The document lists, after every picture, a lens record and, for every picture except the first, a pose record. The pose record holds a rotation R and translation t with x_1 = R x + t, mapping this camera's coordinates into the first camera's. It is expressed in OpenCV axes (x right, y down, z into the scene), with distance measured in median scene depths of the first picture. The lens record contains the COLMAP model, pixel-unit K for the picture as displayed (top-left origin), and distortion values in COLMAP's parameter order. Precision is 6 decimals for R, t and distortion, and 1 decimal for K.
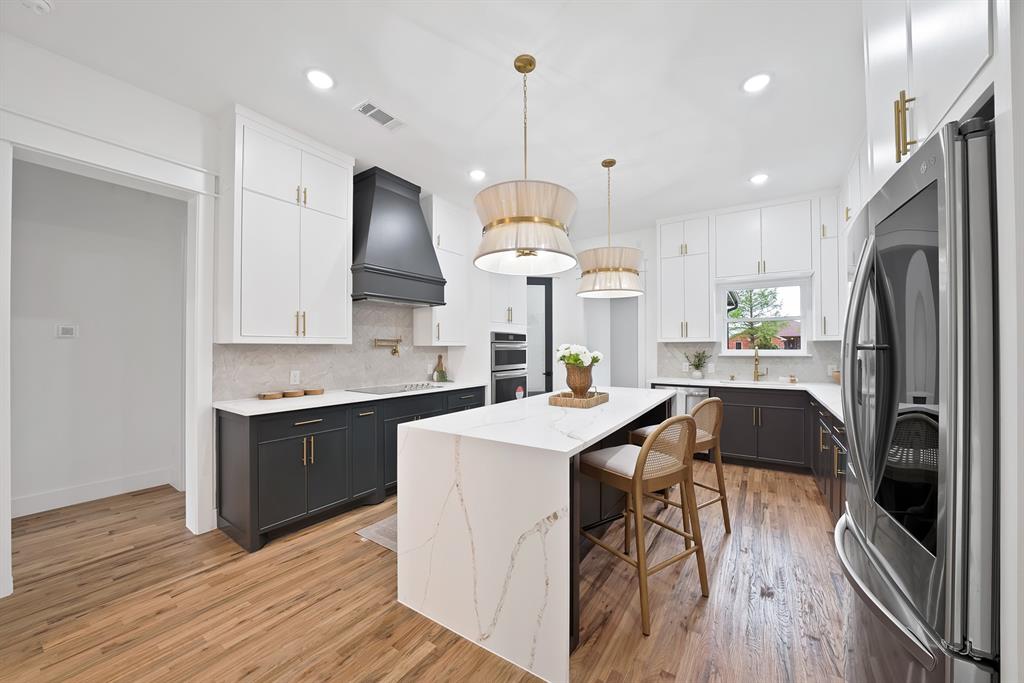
lens RADIAL K [[366.9, 0, 512.5], [0, 366.9, 346.3], [0, 0, 1]] dist [-0.022032, 0.000159]
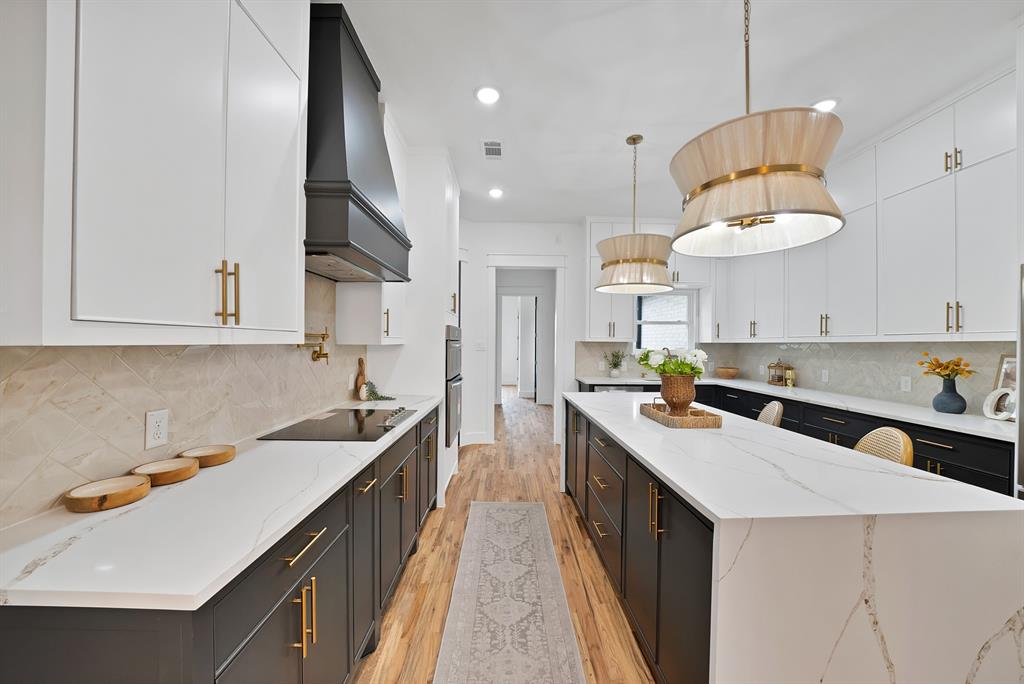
lens RADIAL K [[369.0, 0, 511.0], [0, 369.0, 344.1], [0, 0, 1]] dist [-0.023250, -0.000053]
pose [[0.822958, 0.007213, 0.568056, -0.473538], [-0.012941, 0.999898, 0.006052, -0.011613], [-0.567954, -0.012332, 0.822968, 0.434677]]
